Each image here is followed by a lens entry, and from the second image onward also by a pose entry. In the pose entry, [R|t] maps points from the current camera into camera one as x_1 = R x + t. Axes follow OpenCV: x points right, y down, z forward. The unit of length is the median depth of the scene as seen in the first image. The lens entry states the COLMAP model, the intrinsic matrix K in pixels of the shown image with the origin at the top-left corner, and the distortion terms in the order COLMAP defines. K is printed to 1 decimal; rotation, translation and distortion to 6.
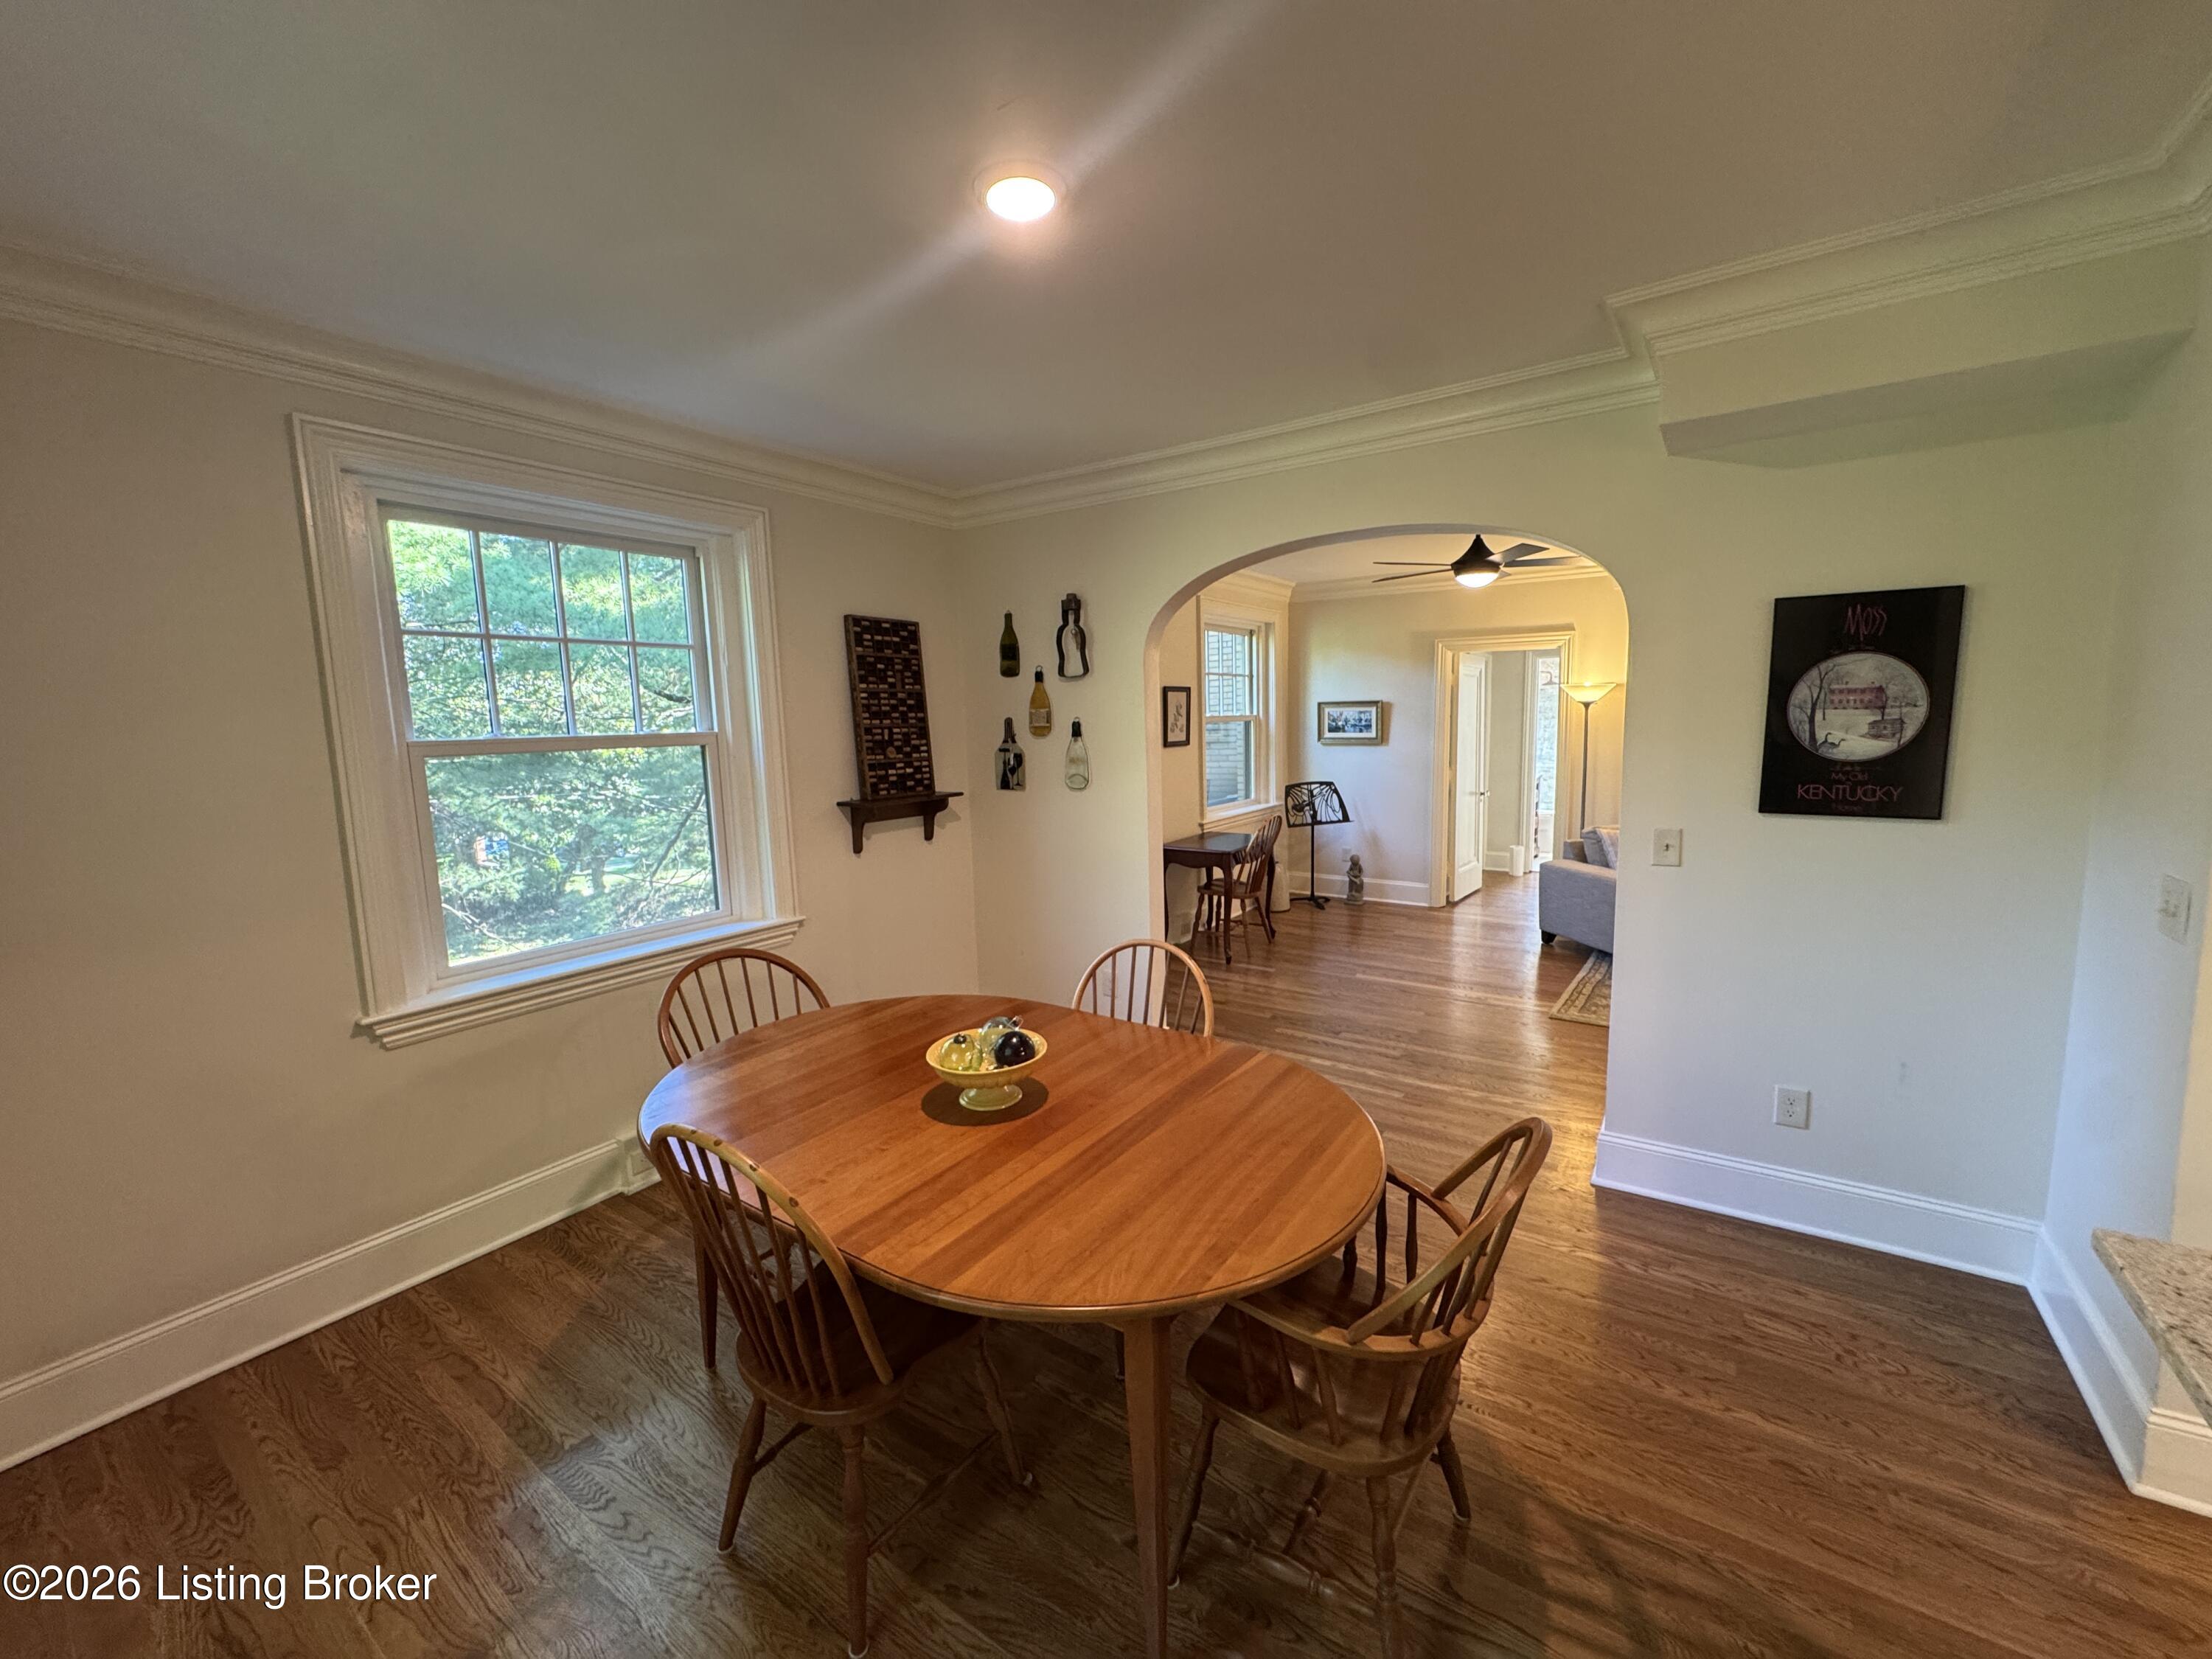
lens RADIAL K [[881.8, 0, 1097.3], [0, 881.8, 826.5], [0, 0, 1]] dist [-0.002529, 0.000198]
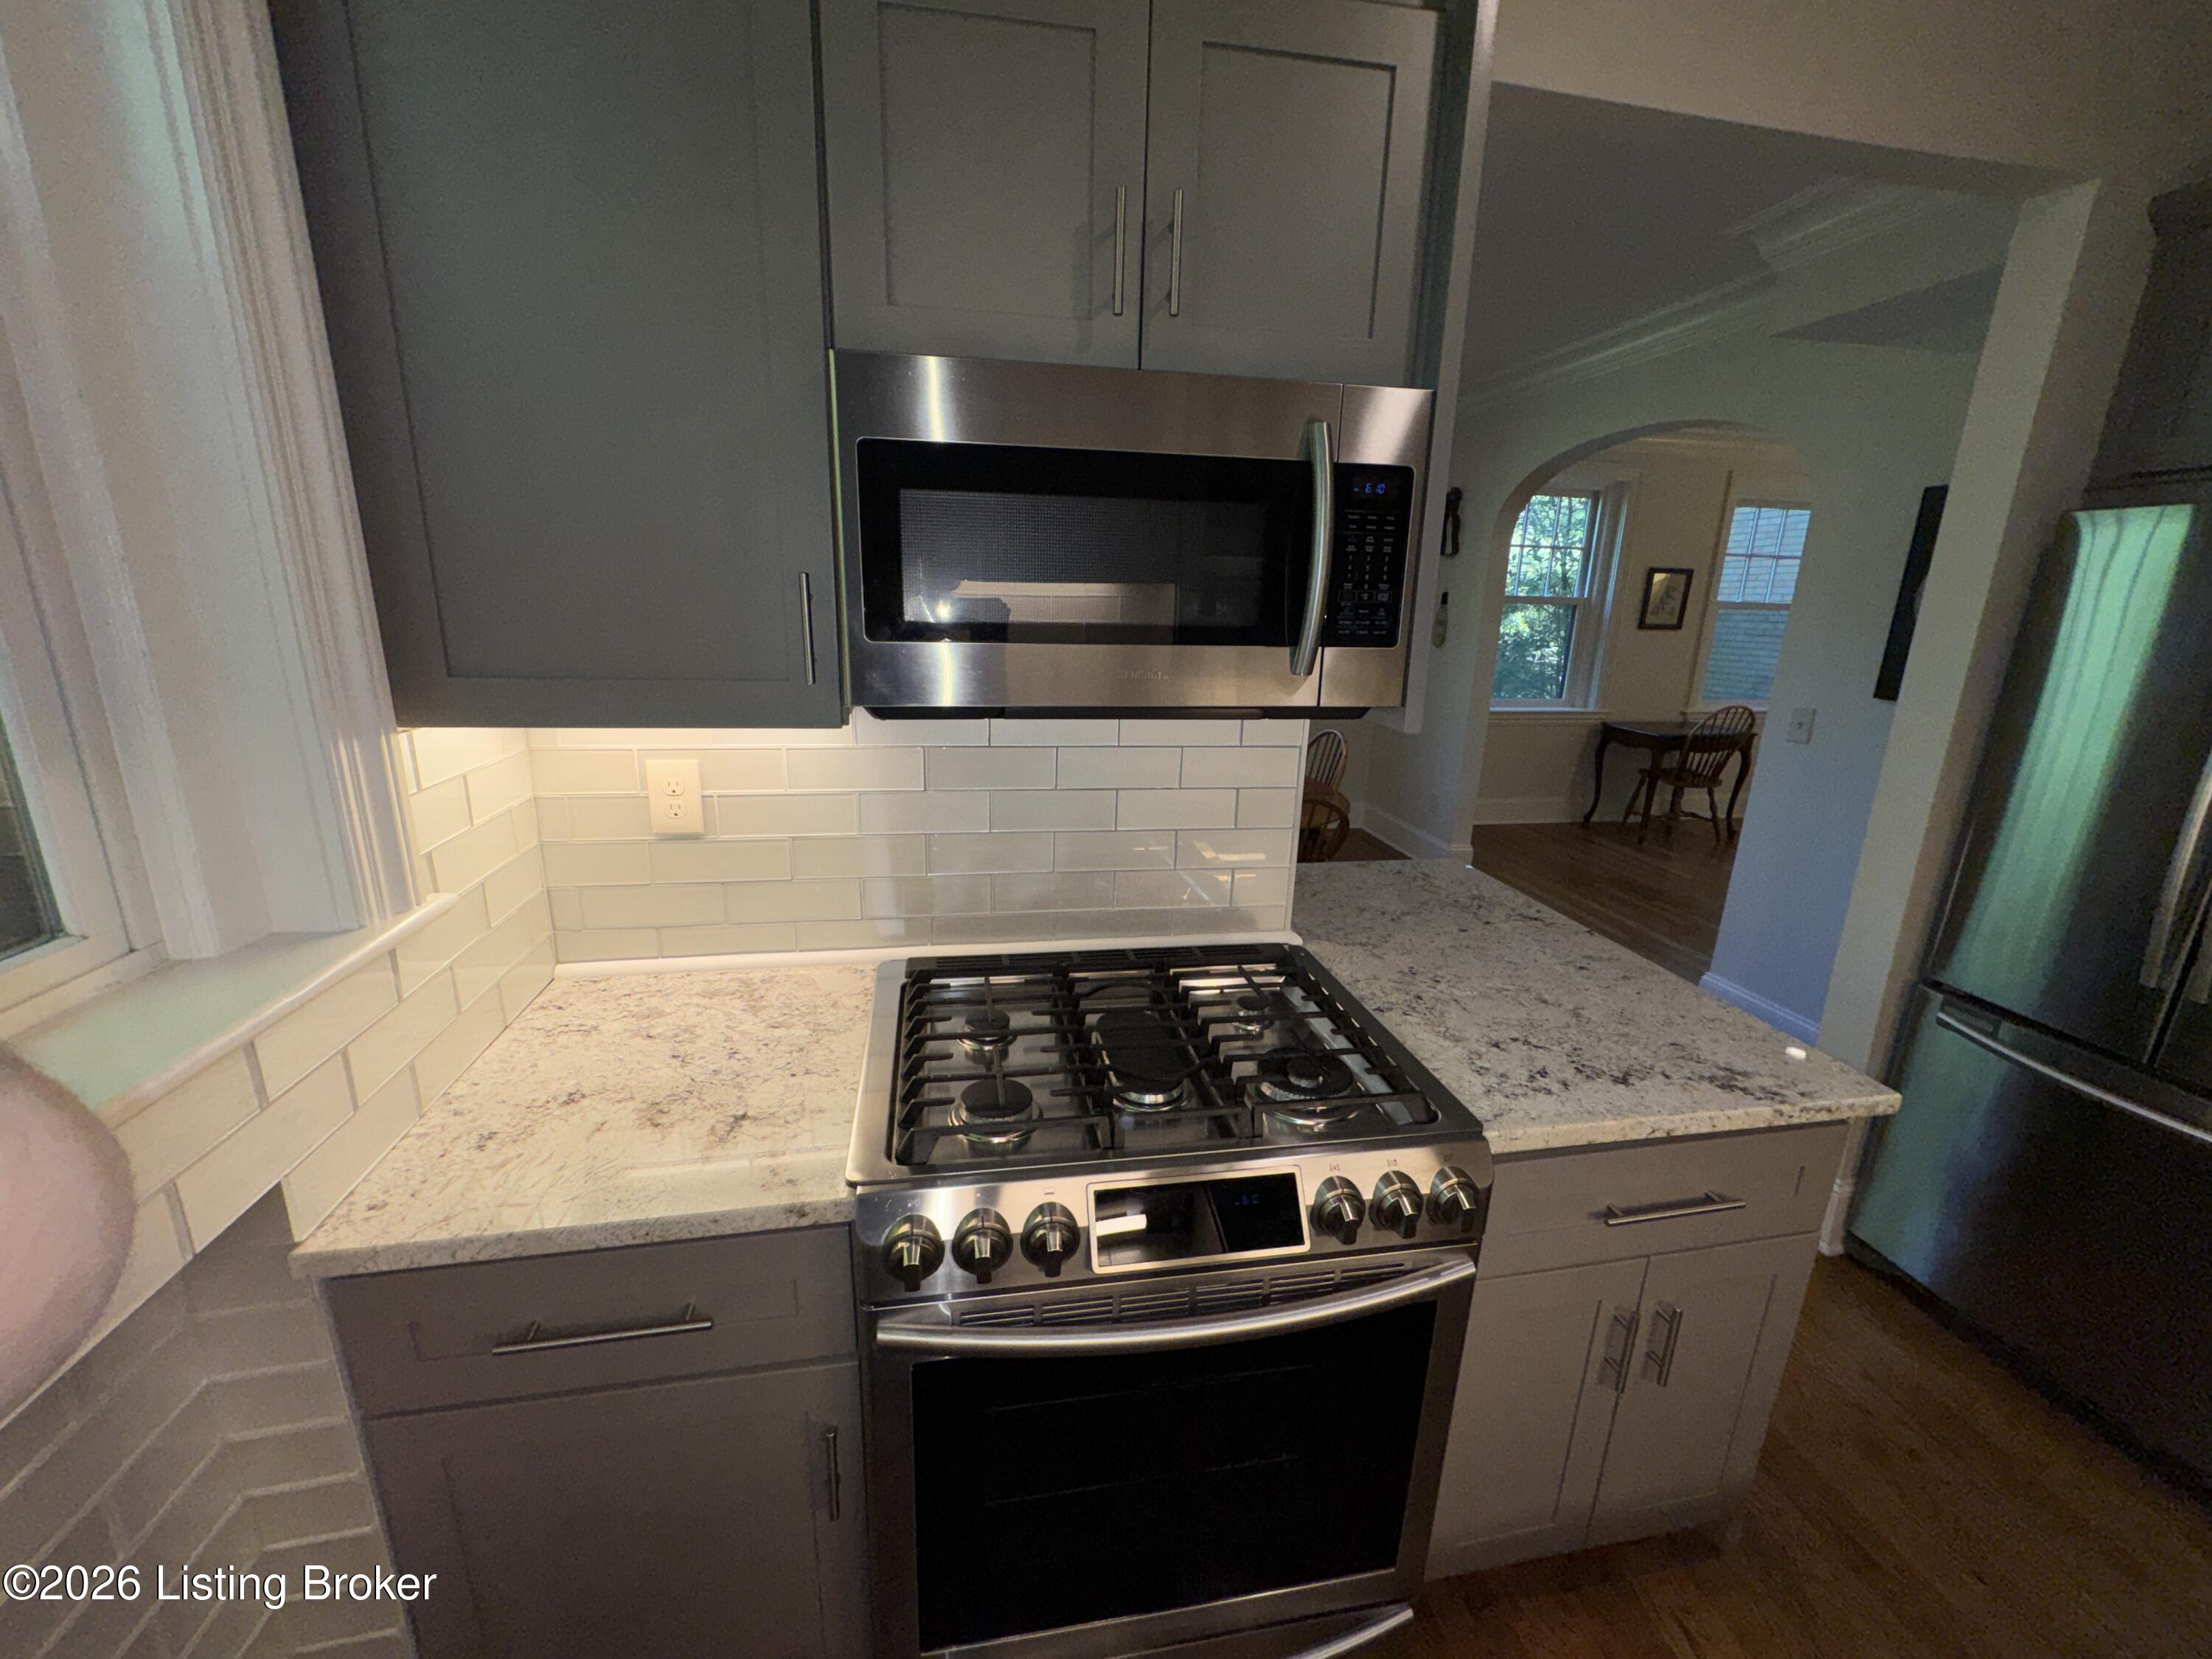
lens RADIAL K [[881.8, 0, 1110.6], [0, 881.8, 830.5], [0, 0, 1]] dist [-0.002529, 0.000198]
pose [[0.714626, 0.221098, -0.663646, 0.828568], [-0.128593, 0.974088, 0.186053, 0.059890], [0.687585, -0.047618, 0.724540, -0.390134]]
